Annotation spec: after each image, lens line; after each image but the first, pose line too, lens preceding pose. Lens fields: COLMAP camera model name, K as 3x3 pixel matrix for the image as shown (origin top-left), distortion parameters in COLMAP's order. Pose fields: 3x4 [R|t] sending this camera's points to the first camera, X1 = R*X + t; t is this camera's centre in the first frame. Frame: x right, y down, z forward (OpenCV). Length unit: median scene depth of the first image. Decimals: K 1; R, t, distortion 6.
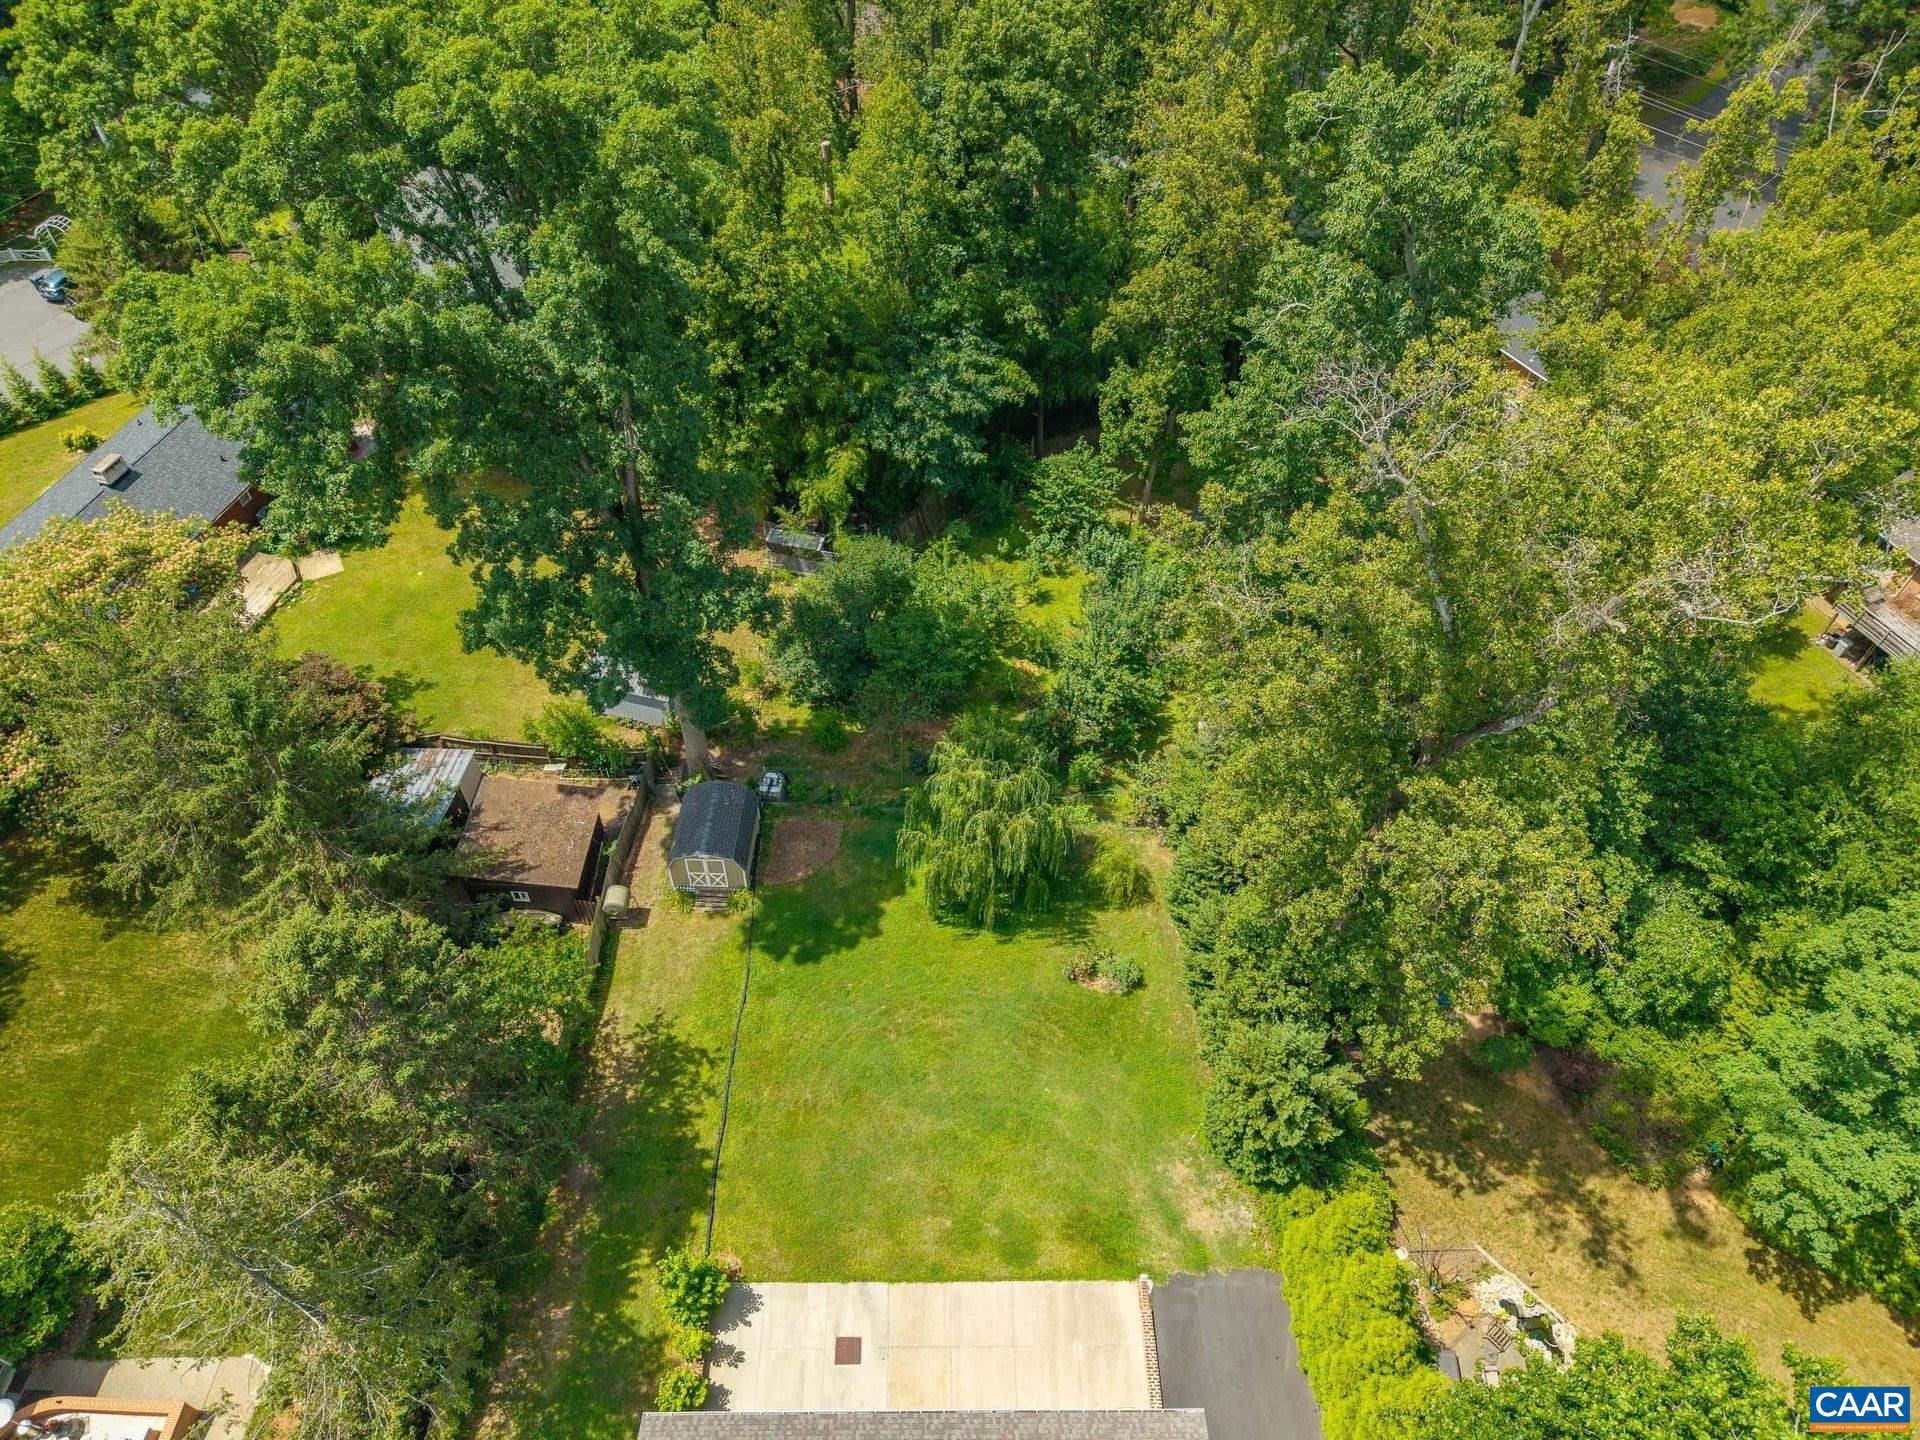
lens RADIAL K [[1294.9, 0, 960.8], [0, 1294.9, 716.5], [0, 0, 1]] dist [0.016496, -0.013338]
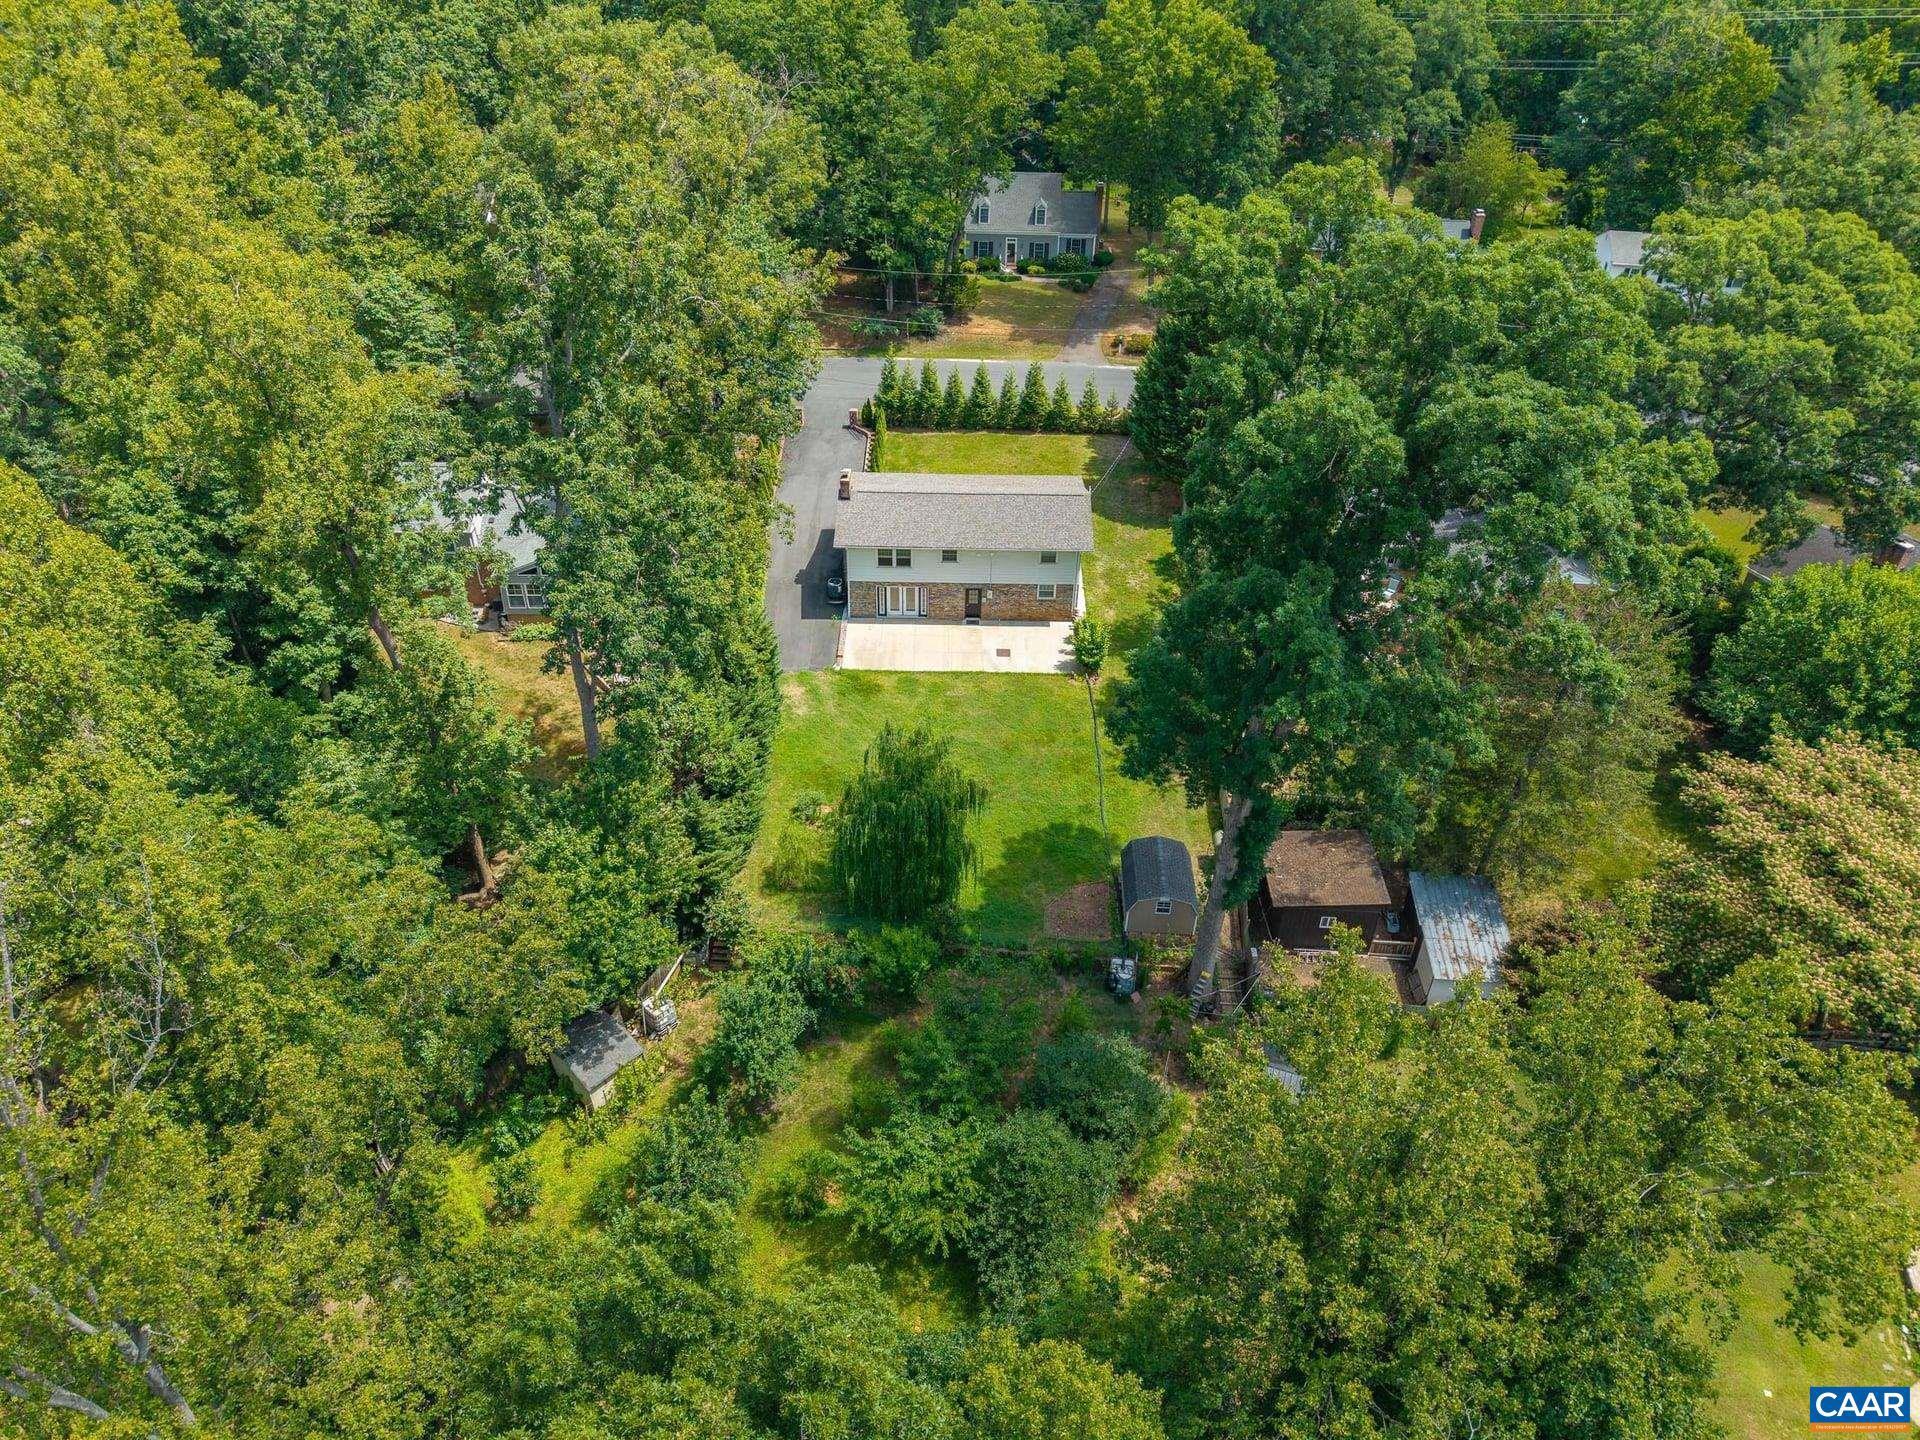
lens RADIAL K [[1294.9, 0, 964.9], [0, 1294.9, 708.1], [0, 0, 1]] dist [0.016496, -0.013338]
pose [[-0.999499, -0.029564, -0.011286, -0.009580], [-0.014784, 0.120900, 0.992555, -0.949579], [-0.027980, 0.992224, -0.121277, 0.929534]]
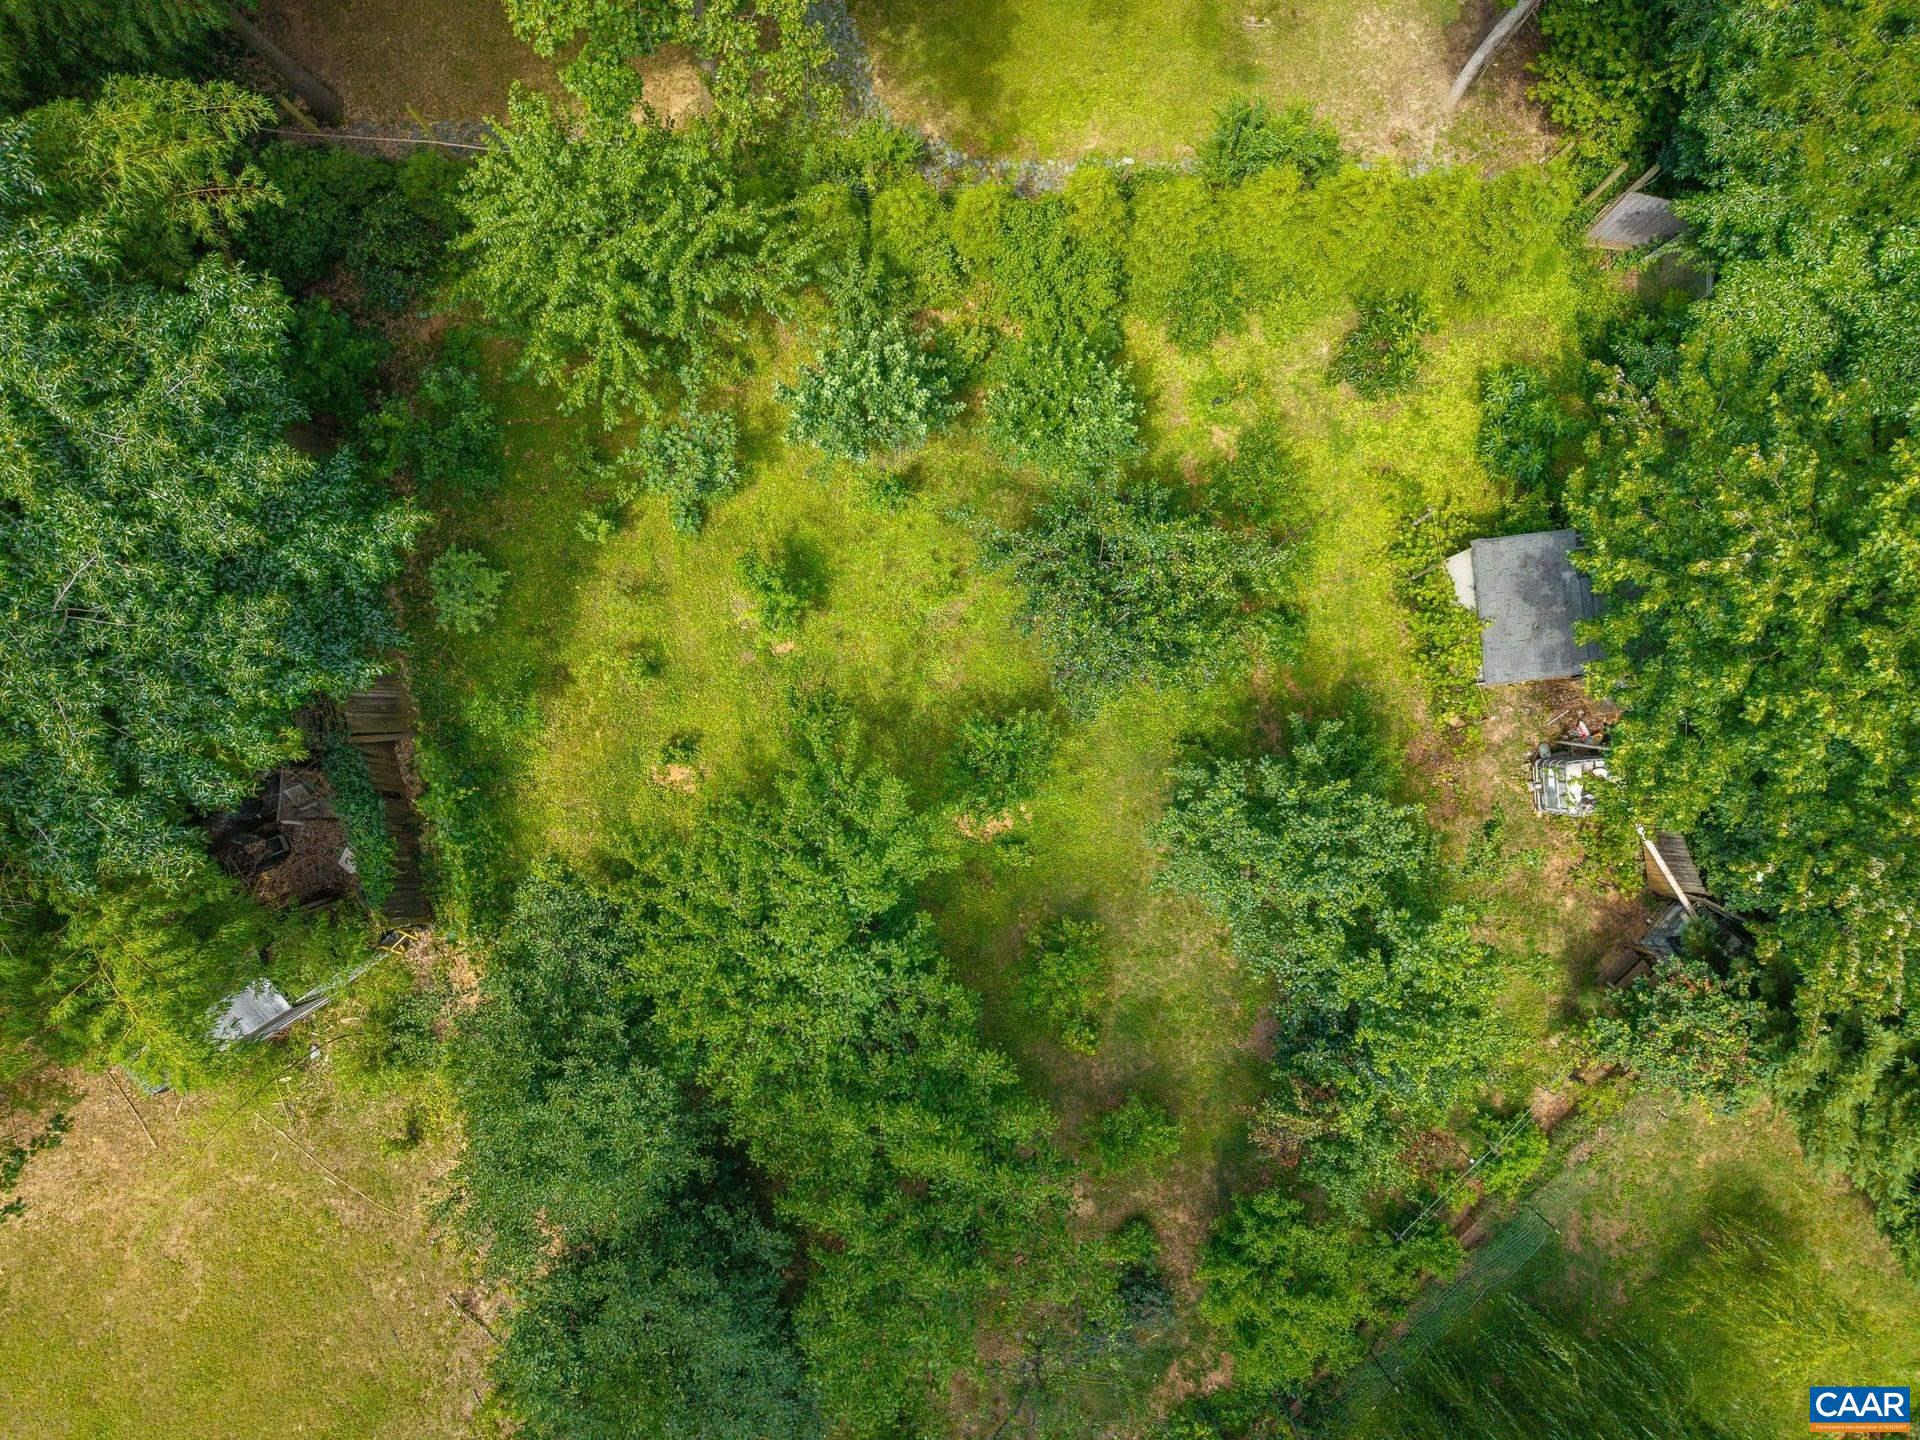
lens RADIAL K [[1294.9, 0, 956.3], [0, 1294.9, 729.9], [0, 0, 1]] dist [0.016496, -0.013338]
pose [[0.675243, -0.737595, 0.000892, 0.075856], [0.544600, 0.499378, 0.673820, -0.363634], [-0.497452, -0.454506, 0.738895, 0.840884]]
